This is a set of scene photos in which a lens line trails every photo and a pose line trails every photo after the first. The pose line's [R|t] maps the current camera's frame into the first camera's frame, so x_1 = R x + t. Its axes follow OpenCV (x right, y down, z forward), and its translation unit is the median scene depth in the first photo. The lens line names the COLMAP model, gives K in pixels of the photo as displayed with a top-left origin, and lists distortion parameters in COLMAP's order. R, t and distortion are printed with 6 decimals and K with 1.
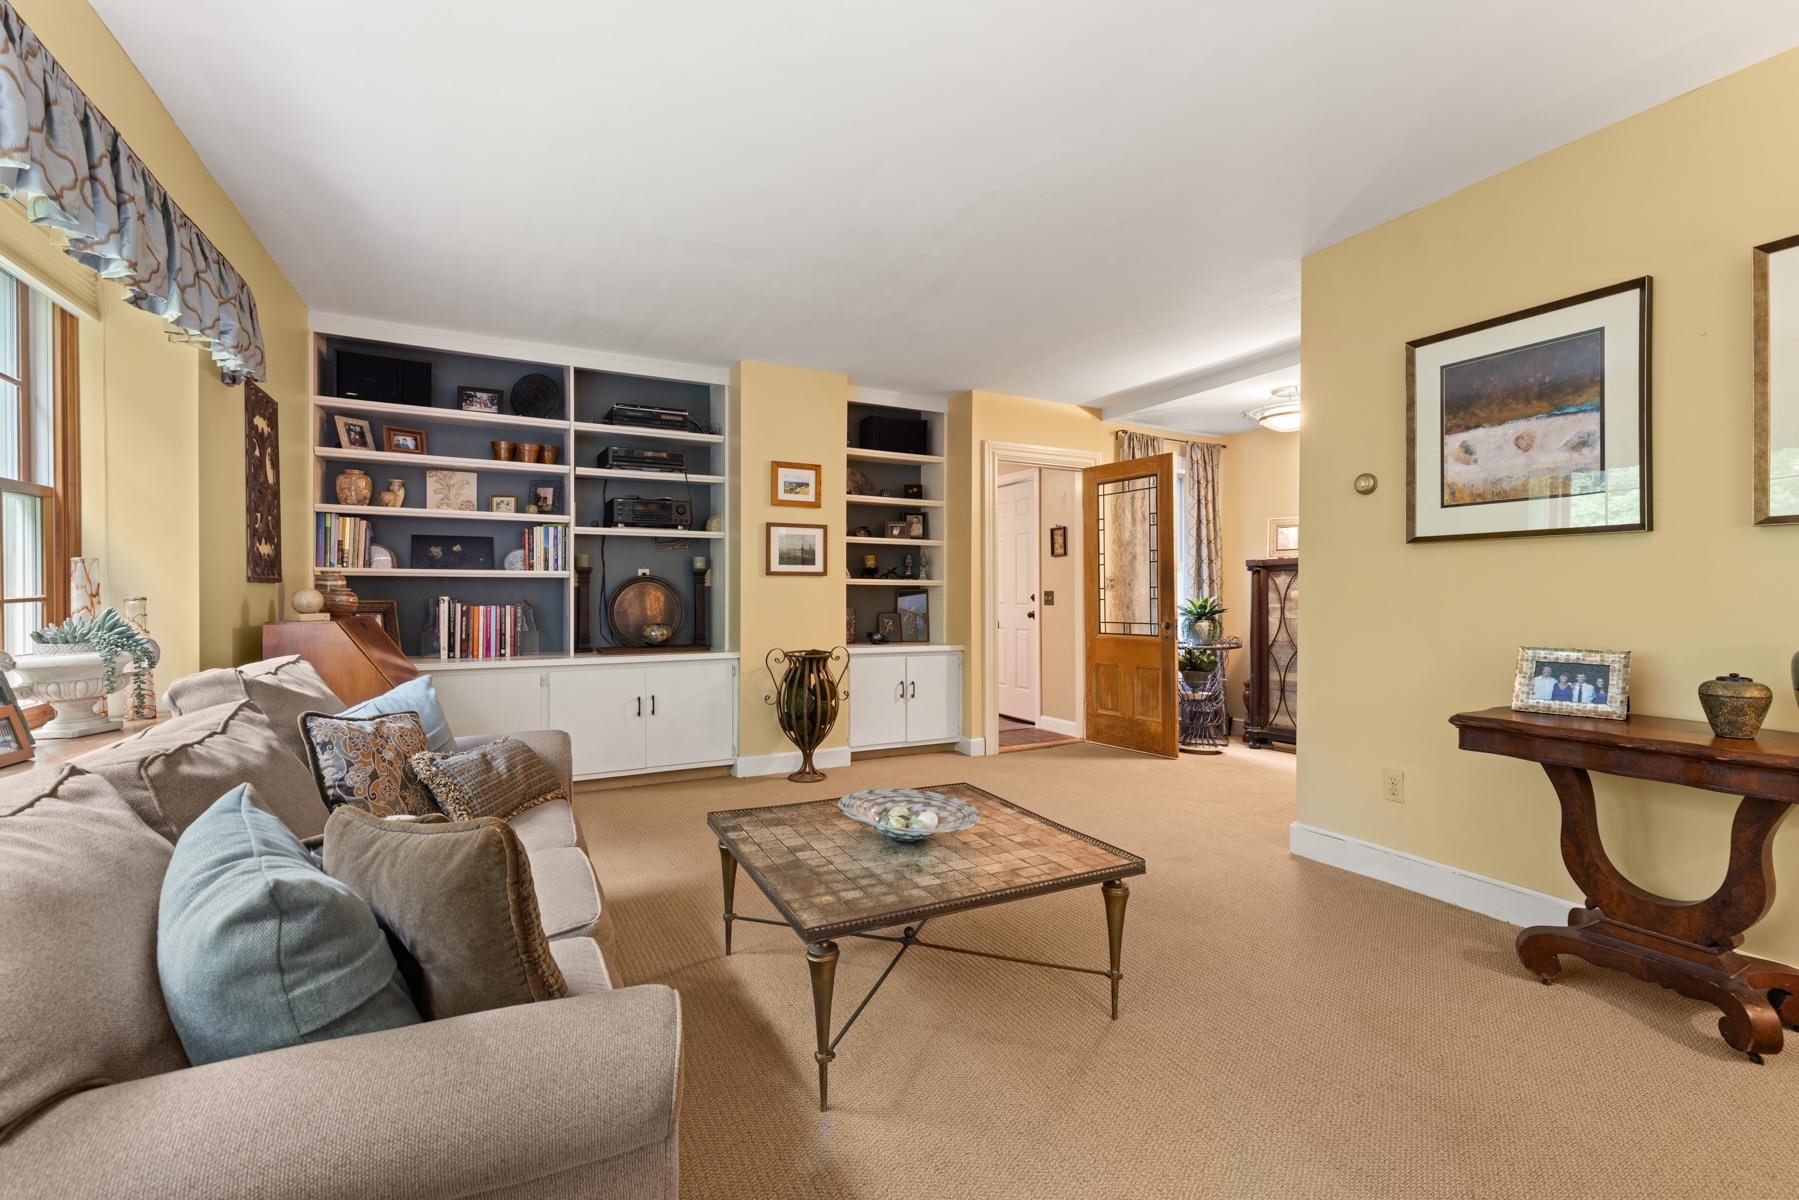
lens RADIAL K [[809.5, 0, 899.1], [0, 809.5, 587.1], [0, 0, 1]] dist [0.012928, -0.000461]
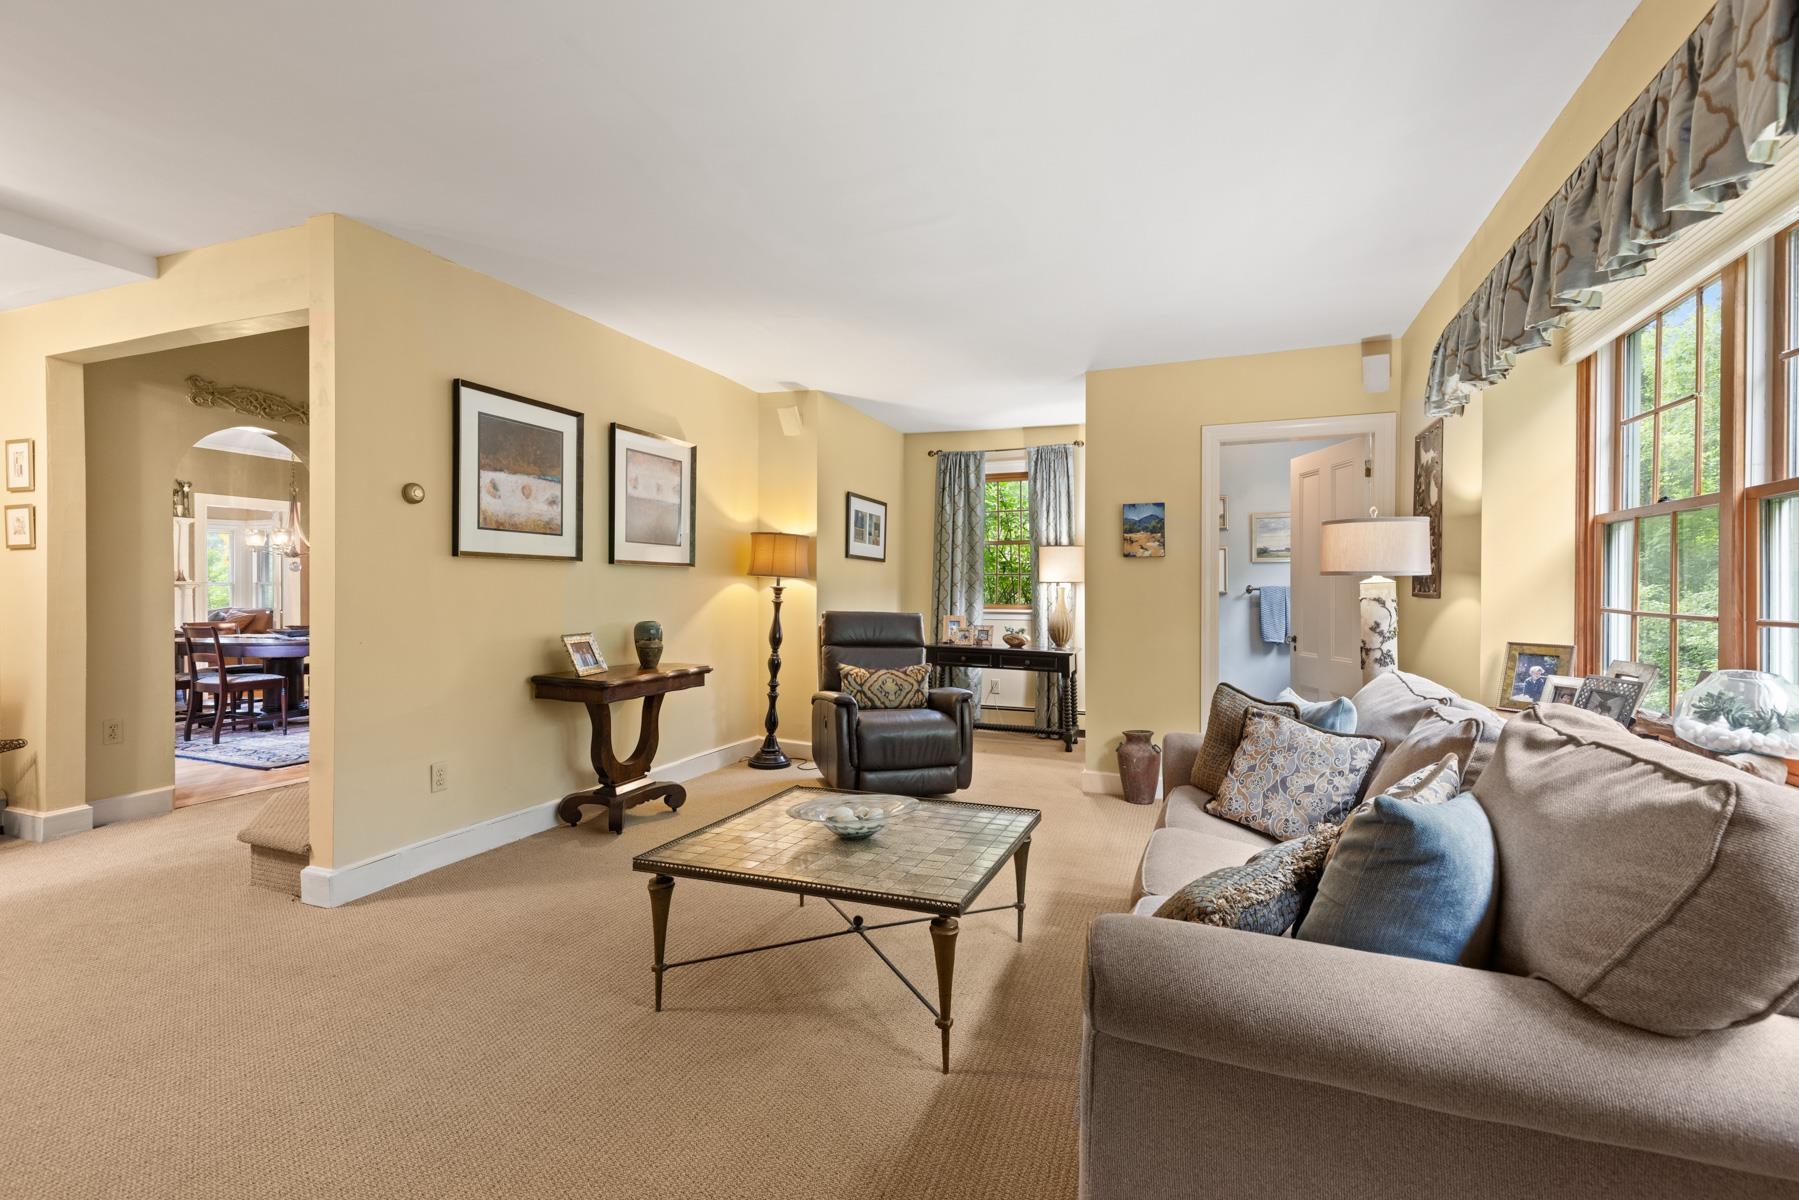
lens RADIAL K [[809.5, 0, 899.1], [0, 809.5, 596.6], [0, 0, 1]] dist [0.012928, -0.000461]
pose [[-0.671639, 0.003453, 0.740870, -0.694841], [0.004991, 0.999988, -0.000136, 0.007080], [-0.740861, 0.003607, -0.671648, 1.448086]]
